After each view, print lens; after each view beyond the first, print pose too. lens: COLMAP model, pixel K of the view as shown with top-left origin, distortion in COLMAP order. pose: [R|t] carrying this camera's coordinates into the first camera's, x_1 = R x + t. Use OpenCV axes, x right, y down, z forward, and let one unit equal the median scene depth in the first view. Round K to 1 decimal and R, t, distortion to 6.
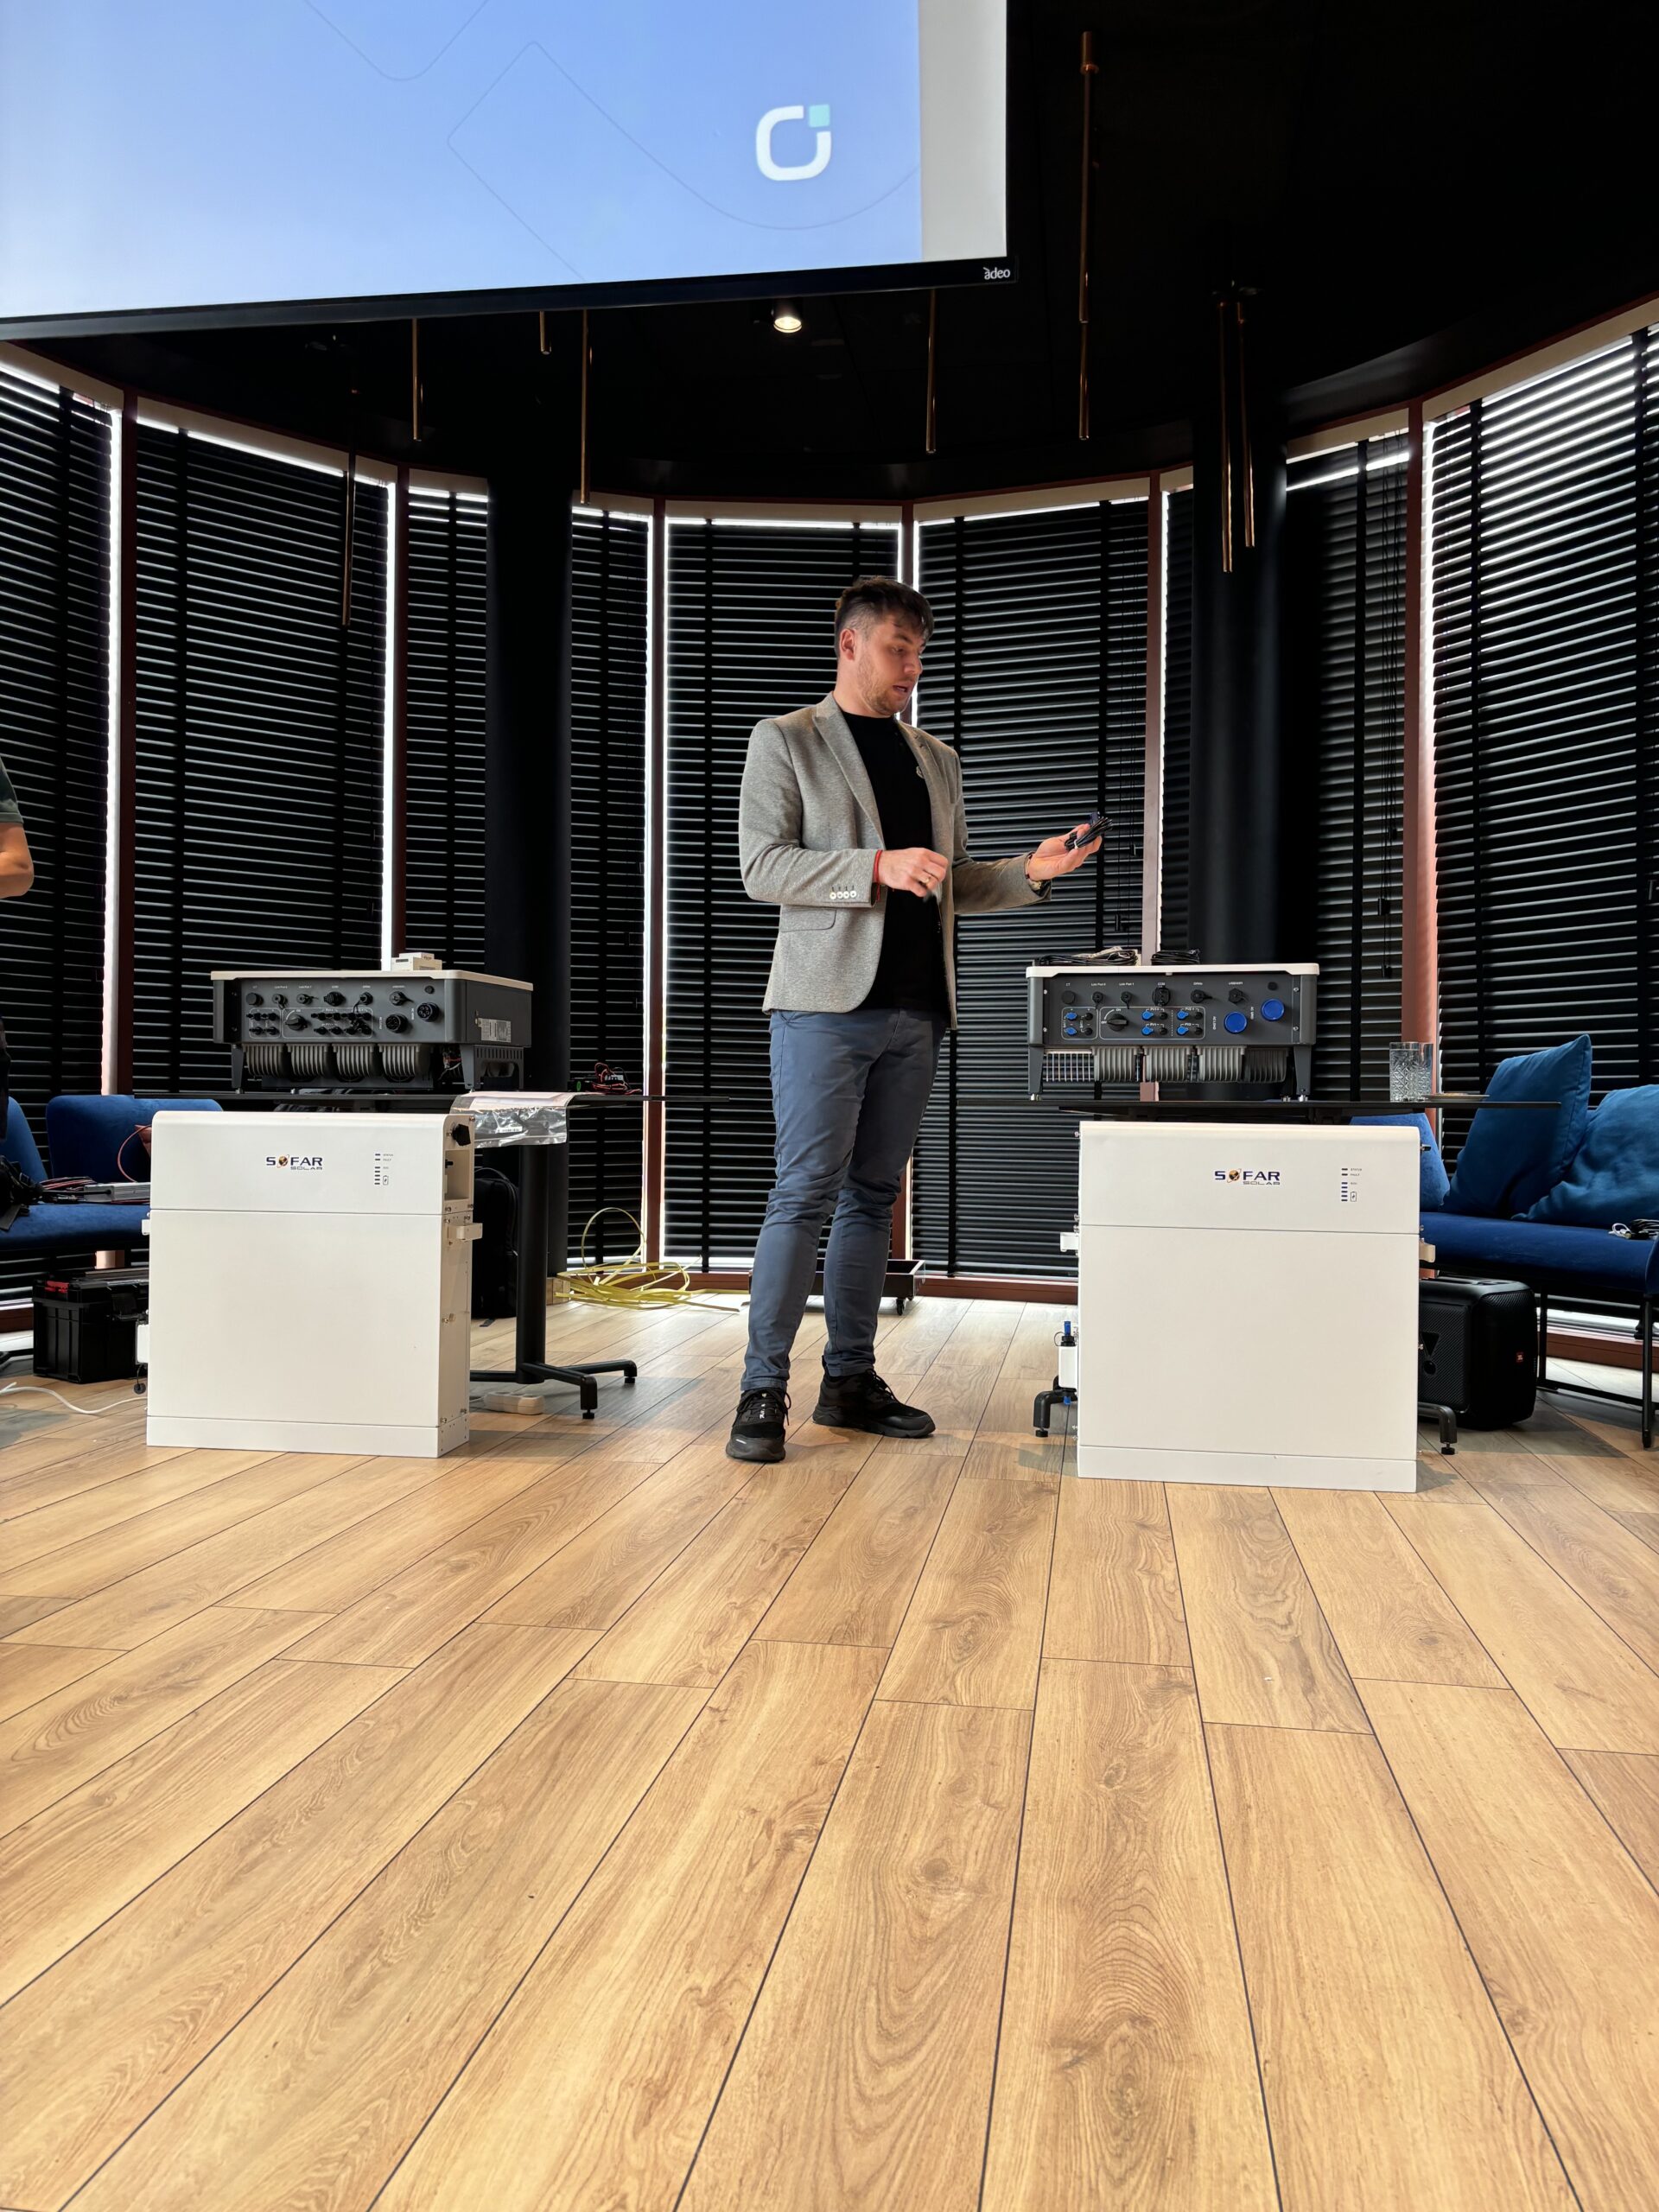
lens RADIAL K [[1678.5, 0, 830.5], [0, 1678.5, 1106.2], [0, 0, 1]] dist [0.038859, -0.028328]
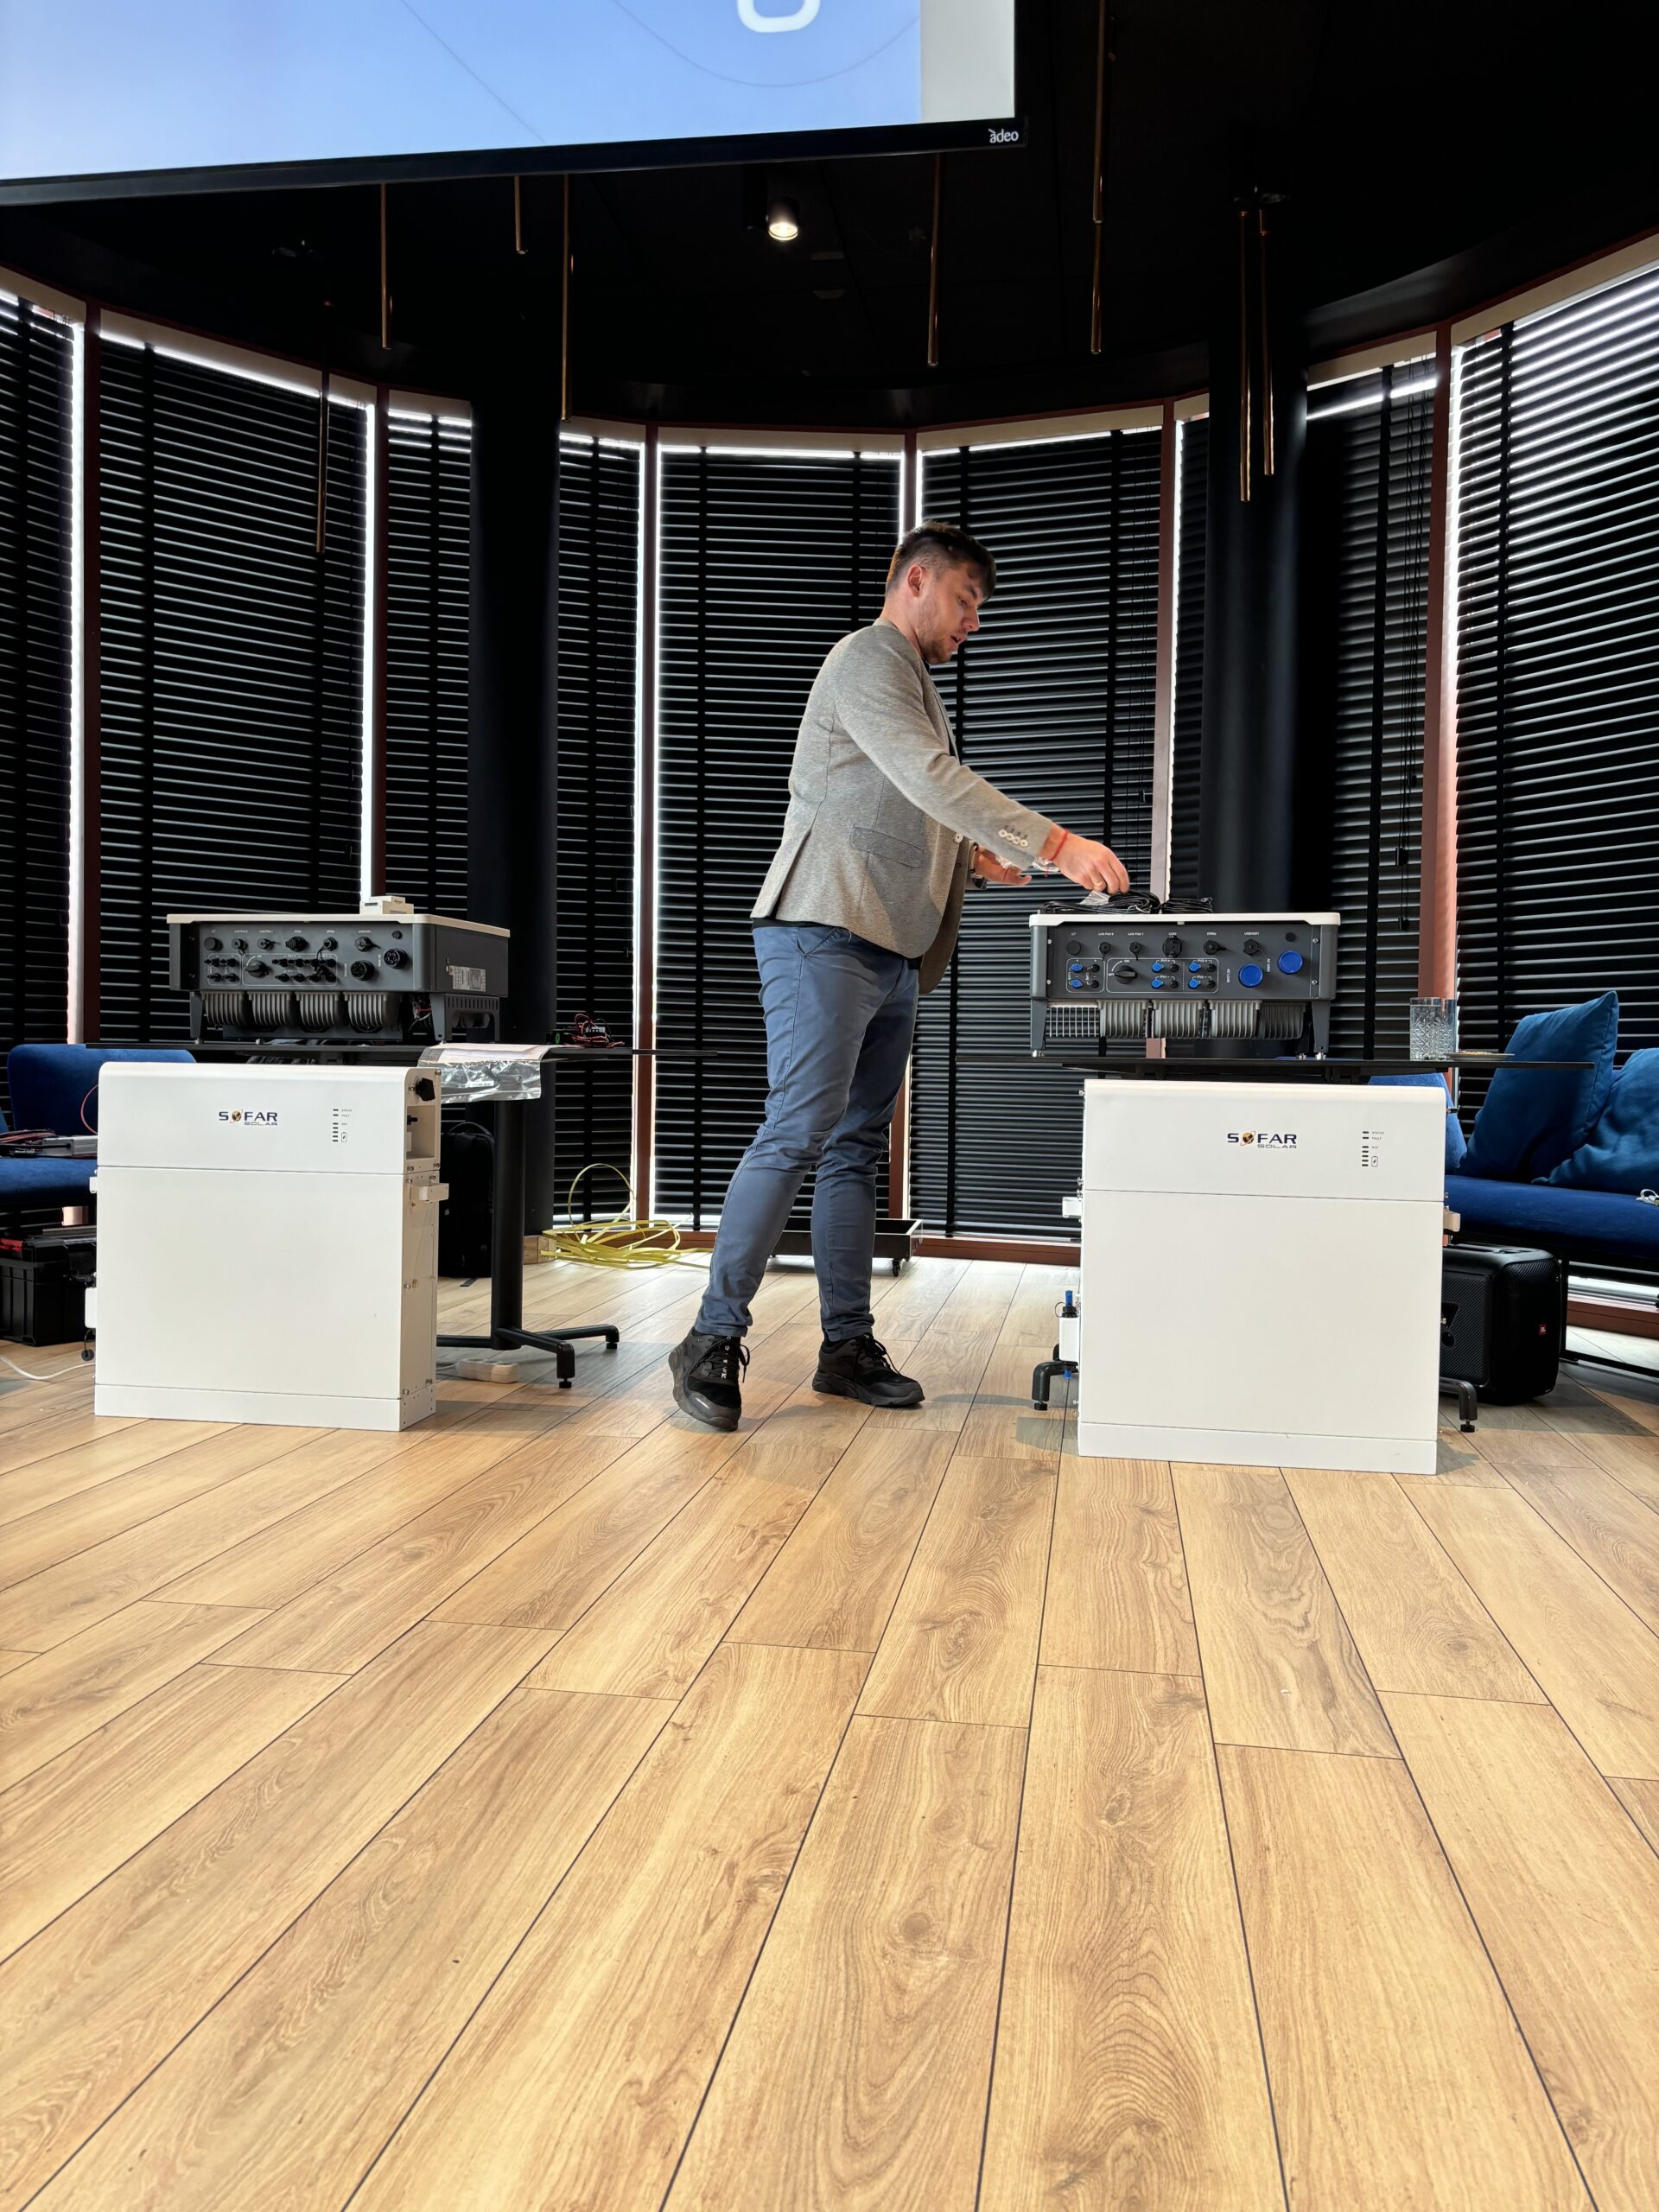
lens RADIAL K [[1678.5, 0, 837.8], [0, 1678.5, 1101.4], [0, 0, 1]] dist [0.038859, -0.028328]
pose [[0.999975, 0.006436, 0.003001, 0.005770], [-0.006510, 0.999658, 0.025327, -0.001355], [-0.002837, -0.025346, 0.999675, 0.045279]]
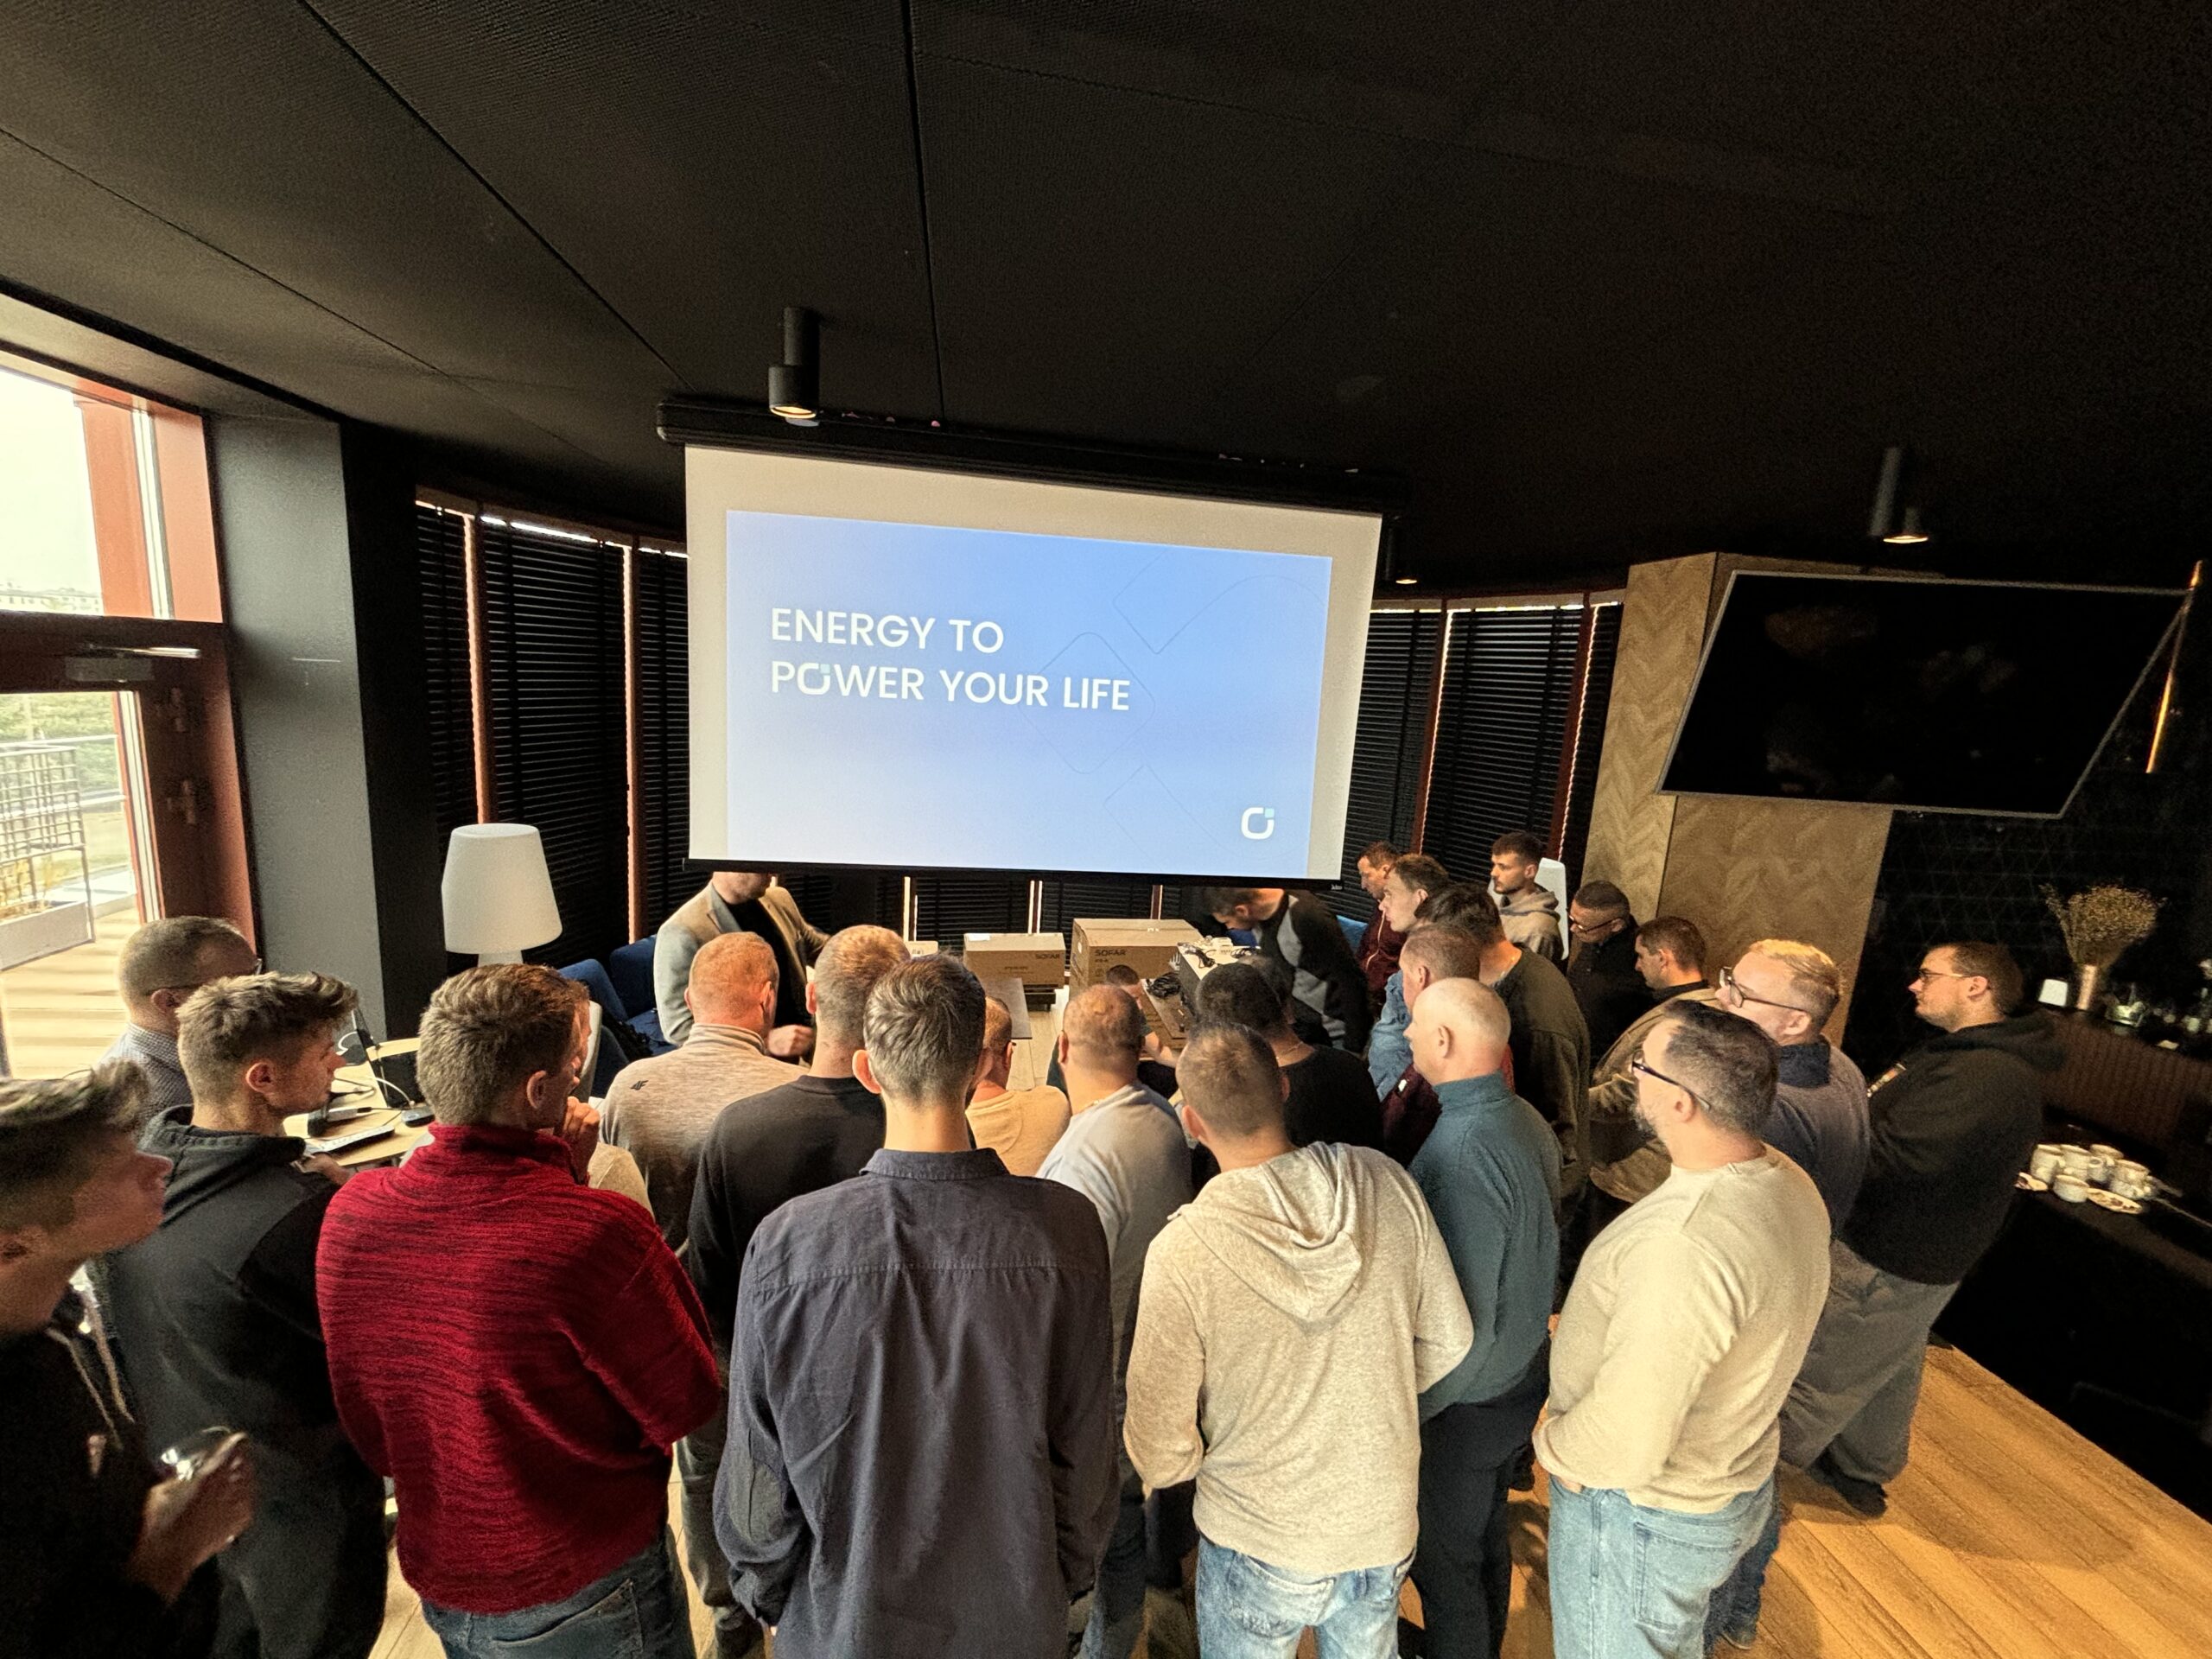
lens RADIAL K [[895.6, 0, 1117.0], [0, 895.6, 831.9], [0, 0, 1]] dist [0.006194, -0.001212]
pose [[0.947934, -0.006002, 0.318411, -0.310133], [-0.053880, 0.982387, 0.178922, -0.400194], [-0.313877, -0.186762, 0.930914, -0.039719]]
